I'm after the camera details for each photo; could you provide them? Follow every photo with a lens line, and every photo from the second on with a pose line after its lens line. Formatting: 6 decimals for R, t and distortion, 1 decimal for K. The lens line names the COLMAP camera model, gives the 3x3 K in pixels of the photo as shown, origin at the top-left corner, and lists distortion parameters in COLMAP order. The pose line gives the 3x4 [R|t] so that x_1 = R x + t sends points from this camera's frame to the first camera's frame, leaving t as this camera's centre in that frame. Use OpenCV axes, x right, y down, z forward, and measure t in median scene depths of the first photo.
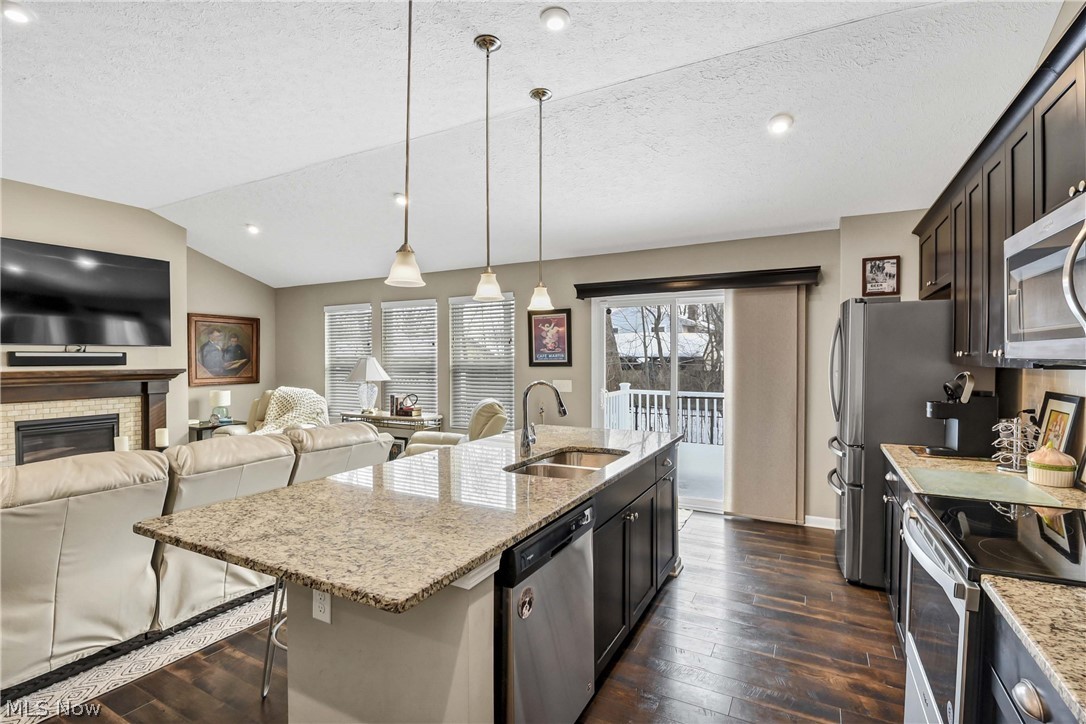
lens RADIAL K [[487.8, 0, 548.2], [0, 487.8, 355.7], [0, 0, 1]] dist [0.000583, -0.010919]
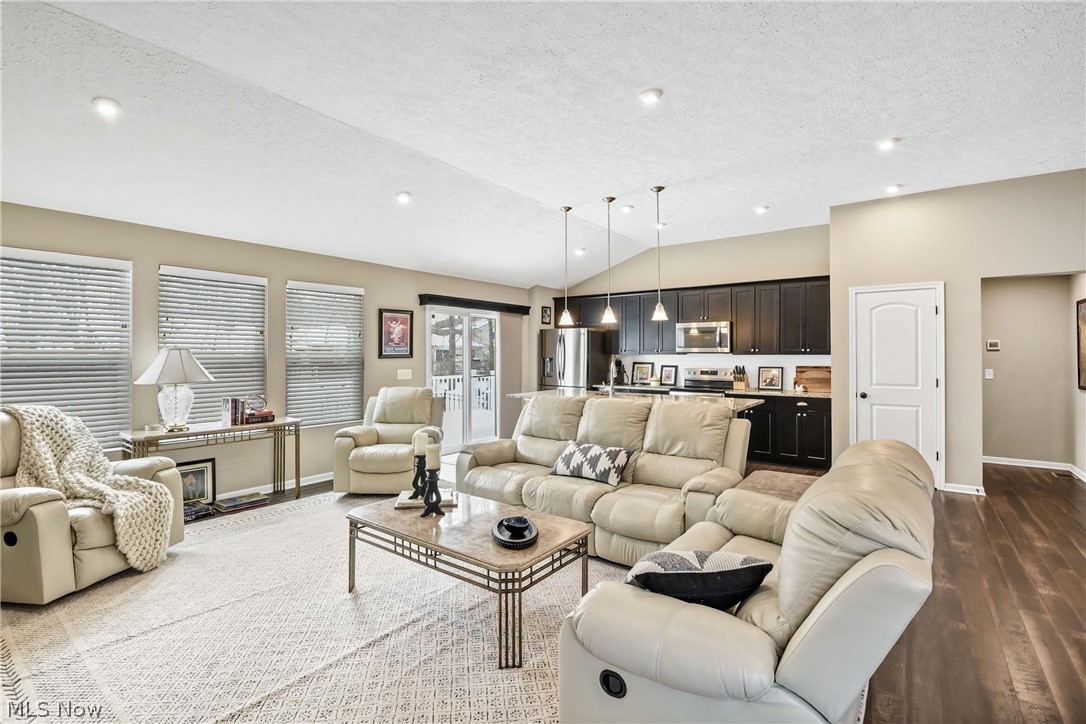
lens RADIAL K [[502.7, 0, 546.2], [0, 502.7, 351.0], [0, 0, 1]] dist [-0.000489, -0.000029]
pose [[0.149349, 0.006807, 0.988761, -1.131673], [-0.004444, 0.999971, -0.006213, 0.011177], [-0.988775, -0.003466, 0.149375, 0.459227]]
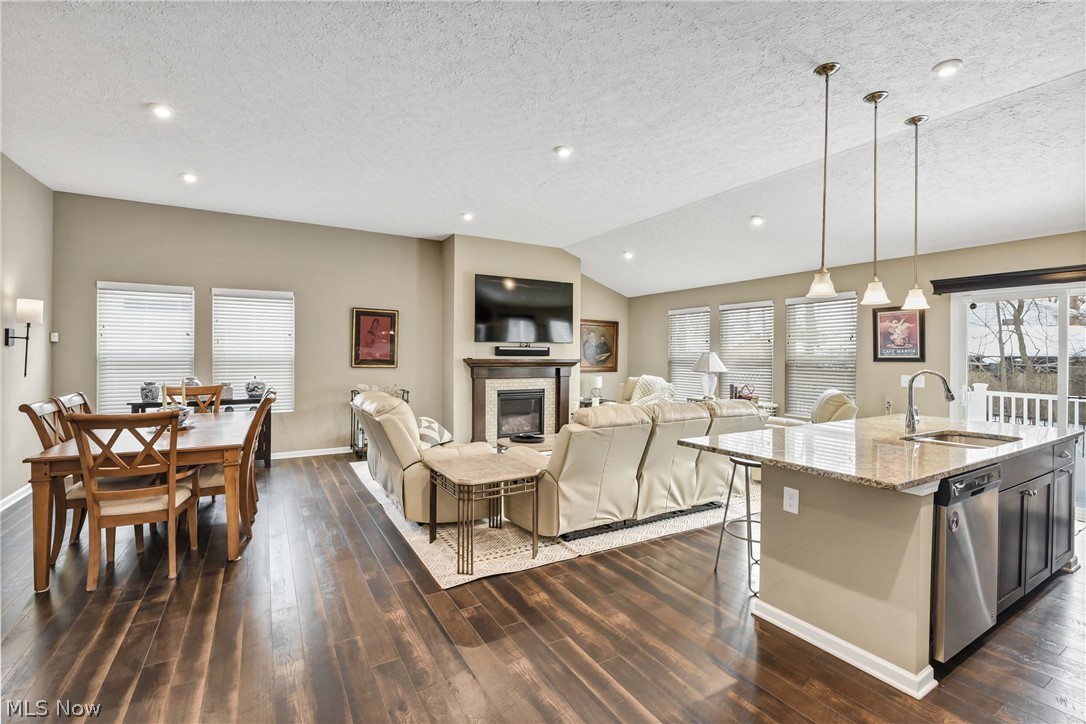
lens RADIAL K [[483.9, 0, 558.0], [0, 483.9, 356.6], [0, 0, 1]] dist [-0.021492, -0.000410]
pose [[0.859956, 0.011064, -0.510249, -0.104534], [-0.007995, 0.999934, 0.008208, 0.009275], [0.510306, -0.002979, 0.859988, -0.238742]]
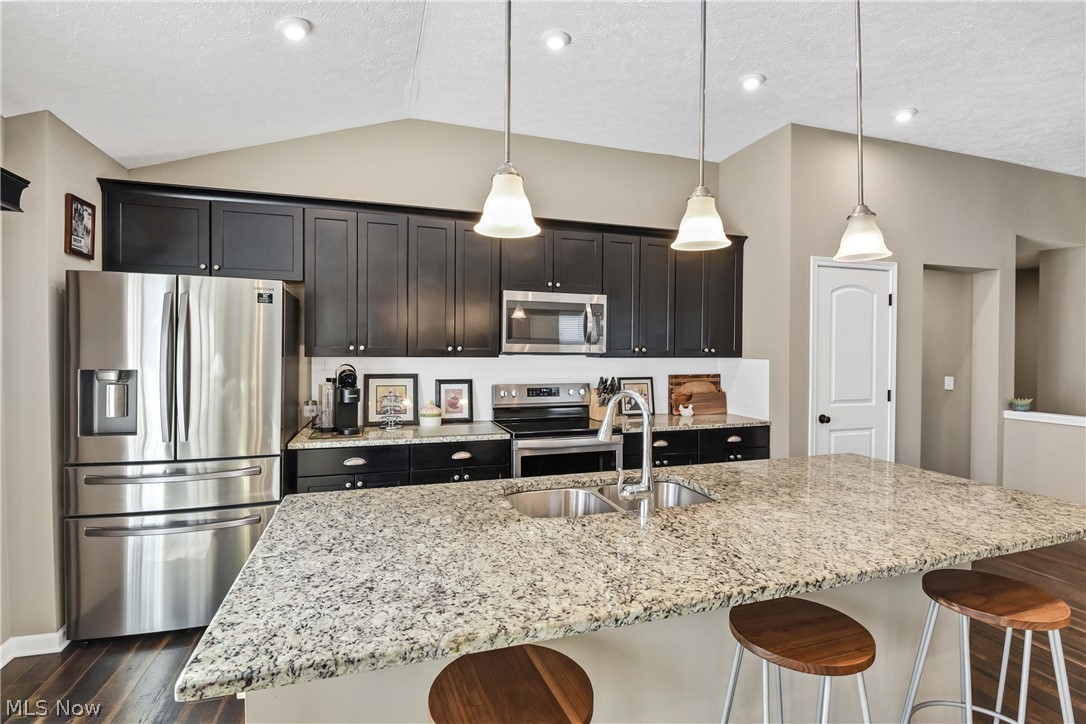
lens RADIAL K [[514.8, 0, 548.9], [0, 514.8, 356.5], [0, 0, 1]] dist [0.000749, -0.012226]
pose [[-0.729101, -0.010628, 0.684323, -0.213159], [-0.006826, 0.999943, 0.008257, 0.003871], [-0.684372, 0.001348, -0.729132, 0.748100]]
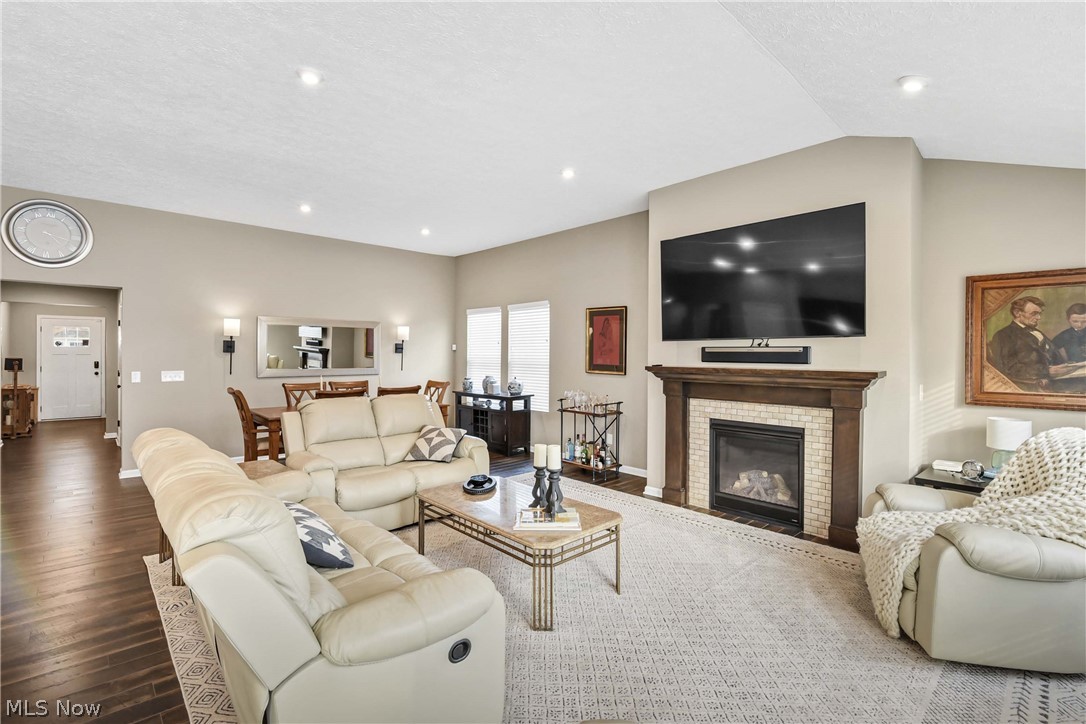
lens RADIAL K [[487.8, 0, 548.2], [0, 487.8, 355.7], [0, 0, 1]] dist [0.000583, -0.010919]
pose [[-0.299692, 0.003714, -0.954029, -0.052565], [-0.002226, 0.999987, 0.004592, 0.004760], [0.954033, 0.003500, -0.299680, 0.849667]]
